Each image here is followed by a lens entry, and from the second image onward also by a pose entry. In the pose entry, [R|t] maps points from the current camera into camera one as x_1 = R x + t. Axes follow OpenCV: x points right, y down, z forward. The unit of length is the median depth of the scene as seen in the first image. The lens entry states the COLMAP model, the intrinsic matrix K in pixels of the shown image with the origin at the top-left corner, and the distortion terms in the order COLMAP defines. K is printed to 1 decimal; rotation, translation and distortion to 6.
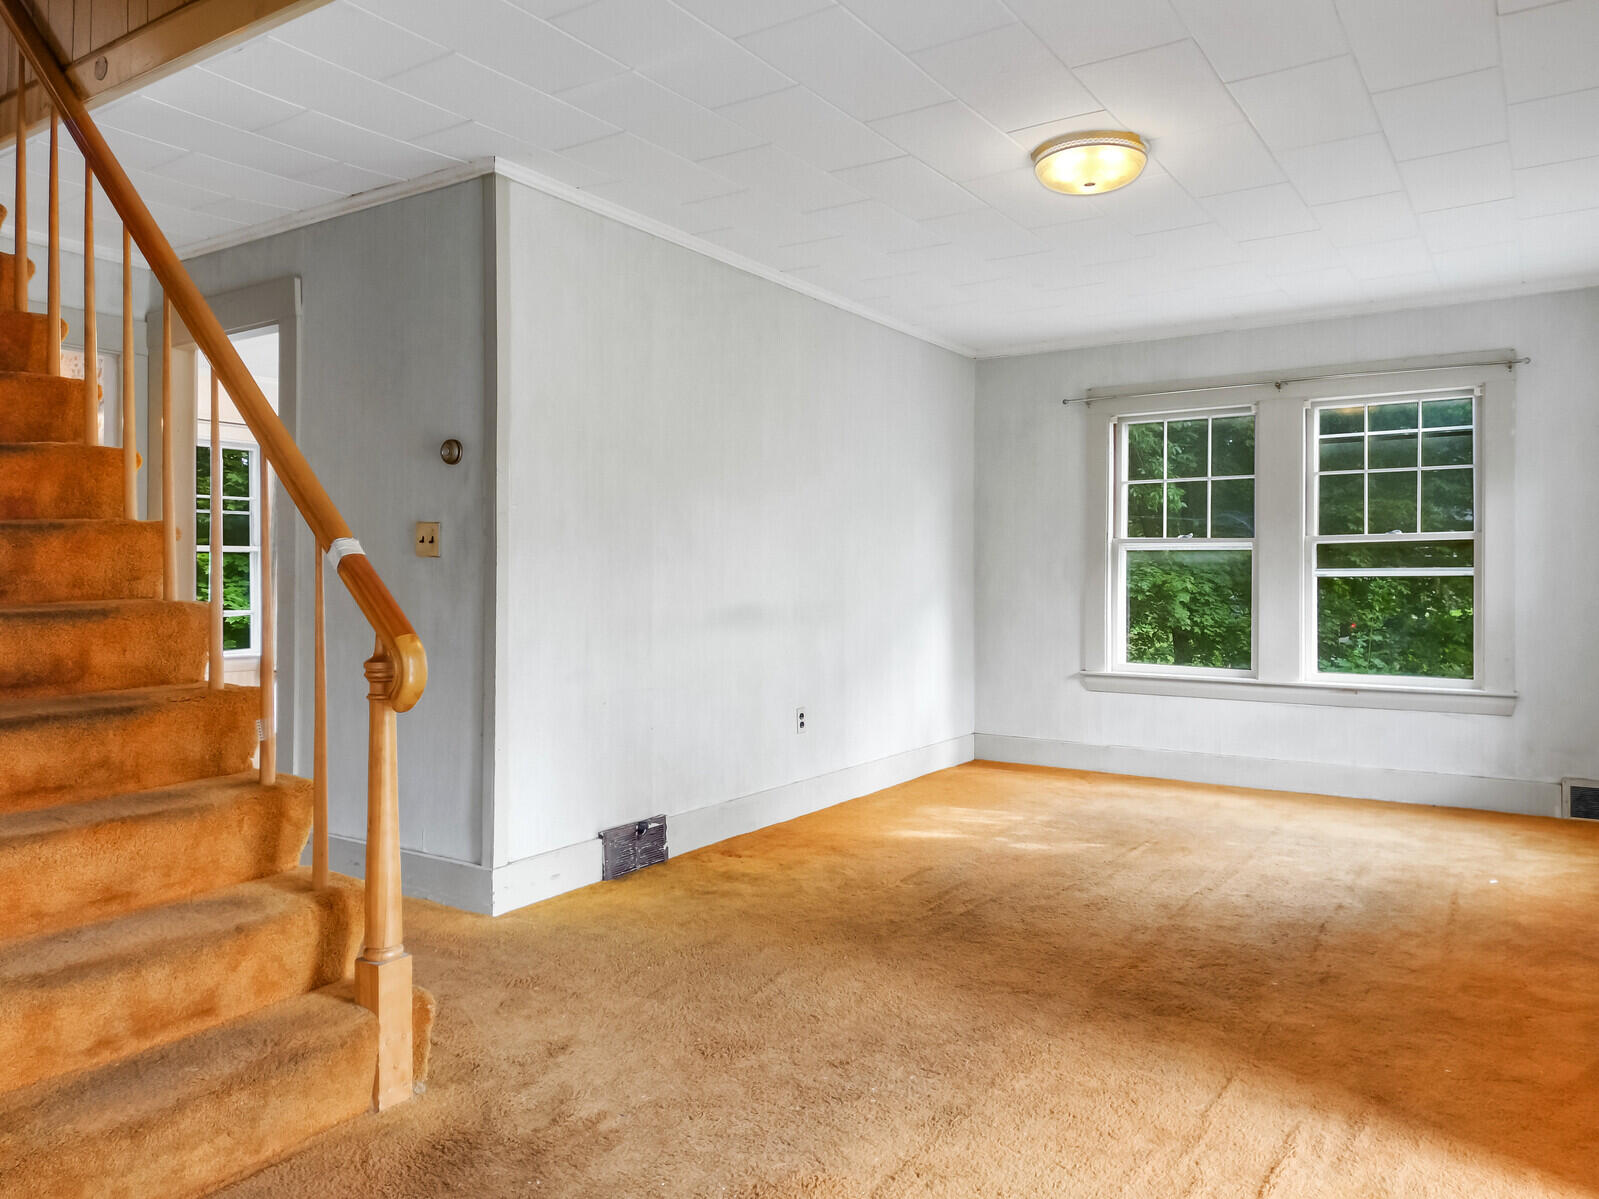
lens RADIAL K [[1108.9, 0, 803.1], [0, 1108.9, 585.4], [0, 0, 1]] dist [0.026647, -0.008248]
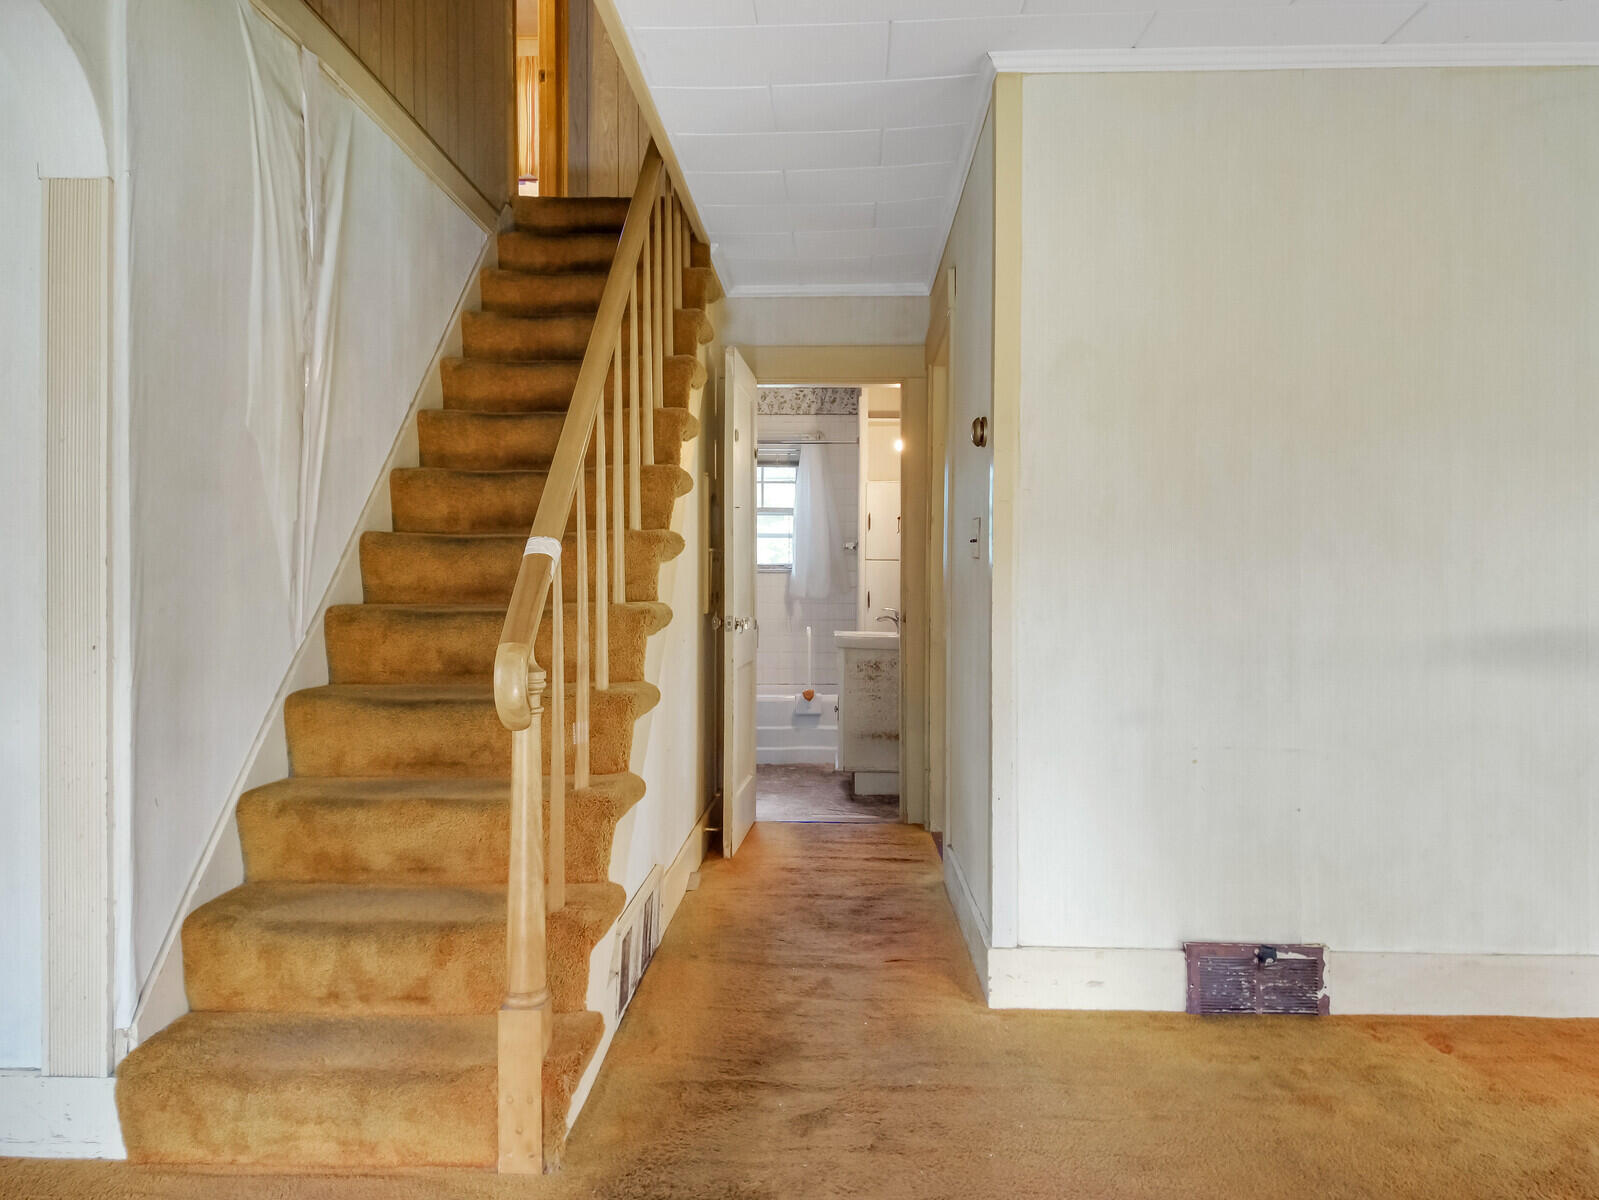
lens RADIAL K [[1108.9, 0, 800.5], [0, 1108.9, 590.9], [0, 0, 1]] dist [0.026647, -0.008248]
pose [[0.531250, 0.002627, -0.847211, 0.306870], [-0.009666, 0.999949, -0.002960, 0.002377], [0.847160, 0.009762, 0.531248, 0.437468]]
